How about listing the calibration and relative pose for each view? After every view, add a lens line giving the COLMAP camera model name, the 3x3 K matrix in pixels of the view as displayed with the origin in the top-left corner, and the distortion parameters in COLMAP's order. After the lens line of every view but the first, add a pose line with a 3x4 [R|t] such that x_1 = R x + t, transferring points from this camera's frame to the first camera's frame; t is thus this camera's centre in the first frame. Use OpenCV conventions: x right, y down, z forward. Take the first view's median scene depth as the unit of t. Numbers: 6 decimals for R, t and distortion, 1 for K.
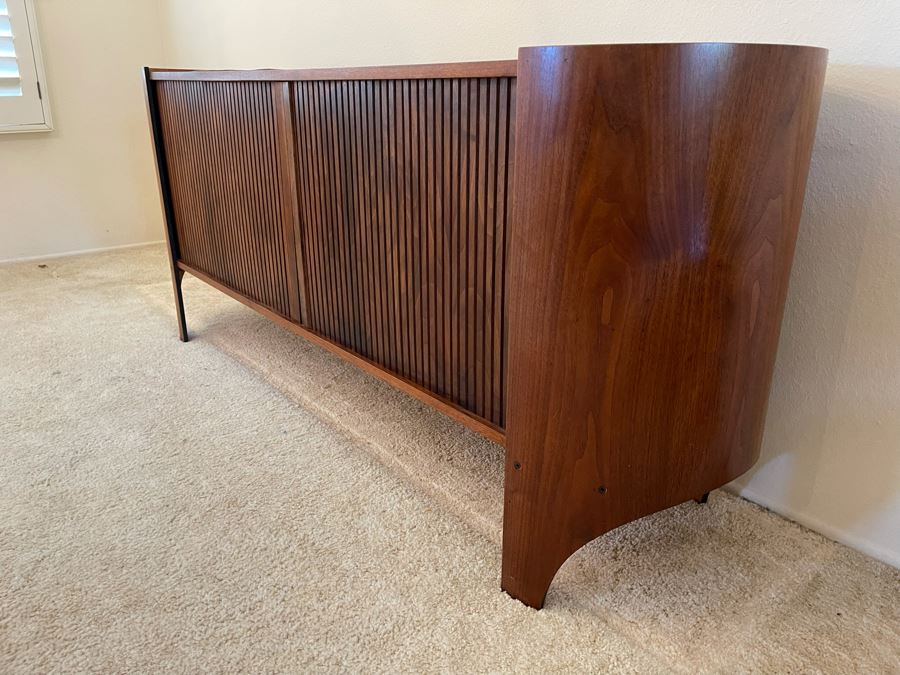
lens RADIAL K [[682.3, 0, 456.5], [0, 682.3, 324.3], [0, 0, 1]] dist [0.078586, -0.109000]
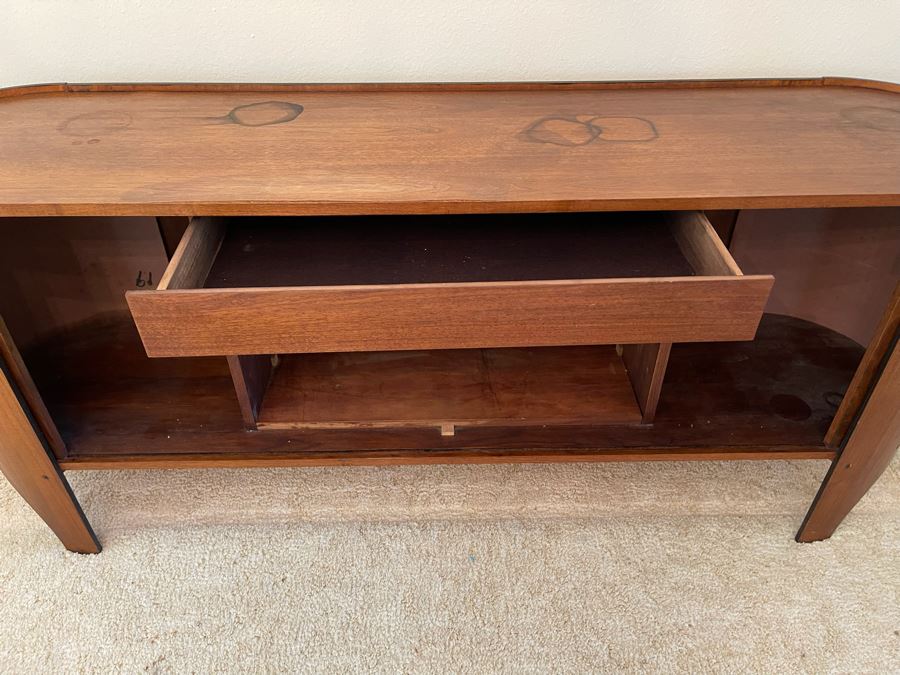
lens RADIAL K [[682.3, 0, 449.8], [0, 682.3, 327.7], [0, 0, 1]] dist [0.078586, -0.109000]
pose [[0.625444, -0.476478, 0.617891, -0.939998], [0.258620, 0.873722, 0.411978, -0.664082], [-0.736163, -0.097870, 0.669691, 0.637741]]
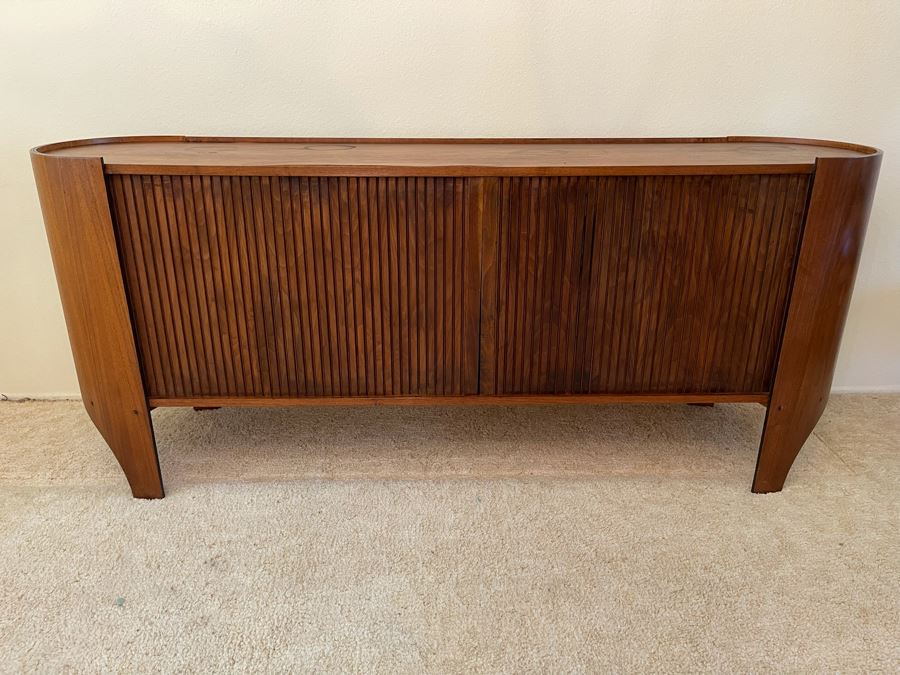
lens RADIAL K [[682.3, 0, 448.9], [0, 682.3, 333.1], [0, 0, 1]] dist [0.078586, -0.109000]
pose [[0.622702, -0.282913, 0.729522, -1.354524], [0.254623, 0.954866, 0.152962, -0.359807], [-0.739871, 0.090503, 0.666634, 0.436572]]
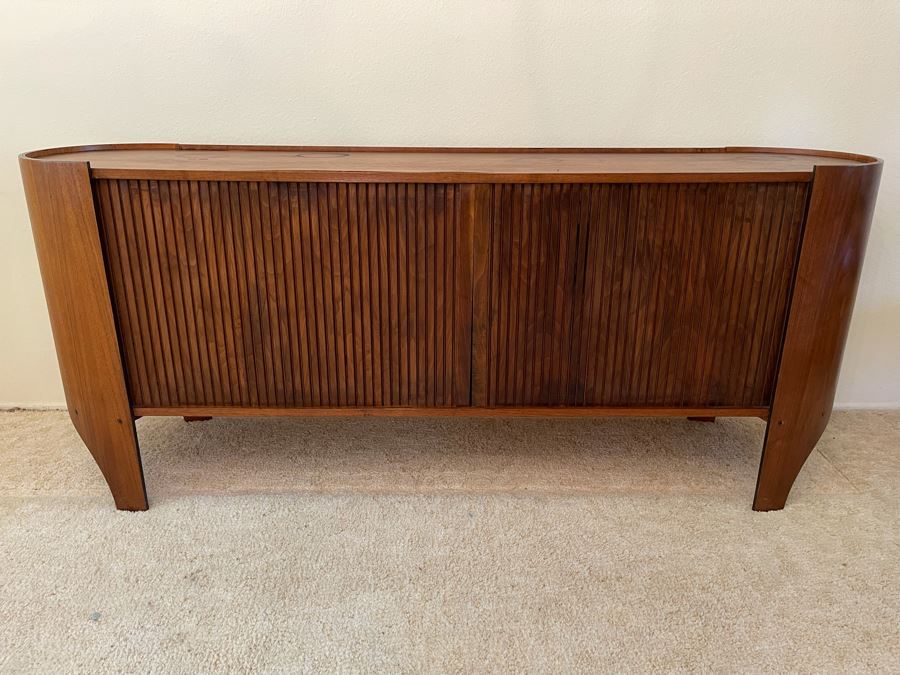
lens RADIAL K [[682.3, 0, 449.4], [0, 682.3, 327.9], [0, 0, 1]] dist [0.078586, -0.109000]
pose [[0.631648, -0.254944, 0.732137, -1.317680], [0.249080, 0.961049, 0.119762, -0.333772], [-0.734153, 0.106713, 0.670546, 0.433884]]
